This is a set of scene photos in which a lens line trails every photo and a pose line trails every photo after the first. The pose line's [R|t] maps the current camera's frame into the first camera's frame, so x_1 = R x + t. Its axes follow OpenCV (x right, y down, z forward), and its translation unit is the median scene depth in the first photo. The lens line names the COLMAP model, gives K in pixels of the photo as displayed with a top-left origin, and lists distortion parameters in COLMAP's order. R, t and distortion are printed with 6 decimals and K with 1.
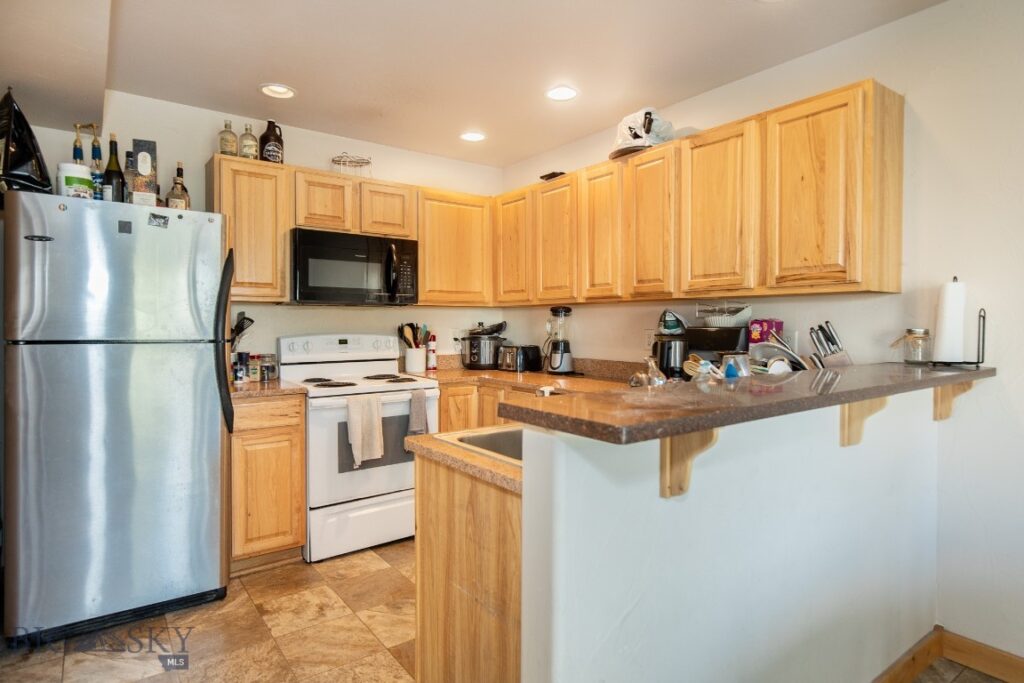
lens RADIAL K [[568.2, 0, 512.0], [0, 568.2, 341.5], [0, 0, 1]] dist [0.000744, 0.000070]
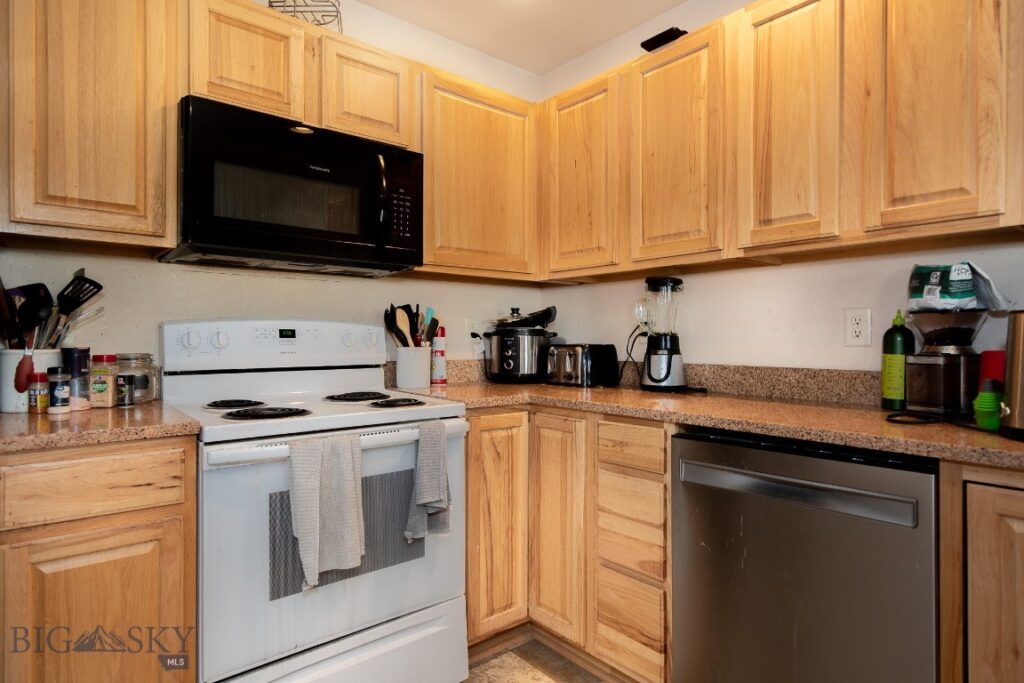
lens RADIAL K [[593.0, 0, 512.0], [0, 593.0, 341.5], [0, 0, 1]] dist [0.001893, -0.000152]
pose [[0.998712, 0.000339, 0.050728, -0.120051], [0.000923, 0.999691, -0.024837, 0.025625], [-0.050720, 0.024851, 0.998404, 0.458989]]
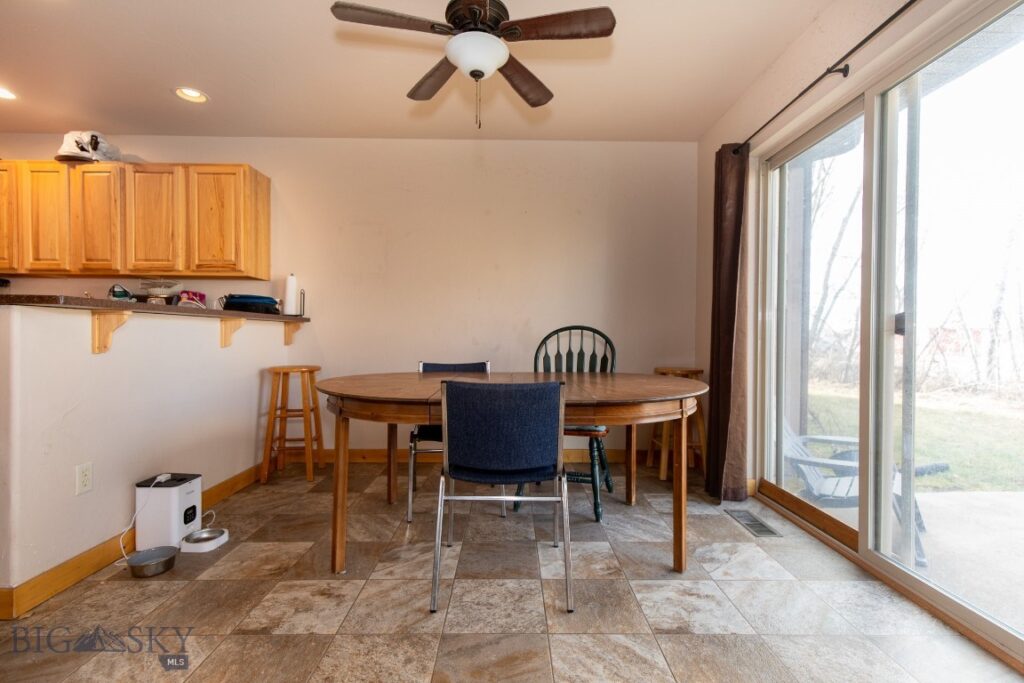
lens RADIAL K [[454.5, 0, 512.0], [0, 454.5, 341.5], [0, 0, 1]] dist [0.003609, -0.000078]
pose [[0.582325, -0.005293, 0.812939, -0.058892], [0.017380, 0.999831, -0.005940, 0.097671], [-0.812770, 0.017588, 0.582319, -0.377344]]
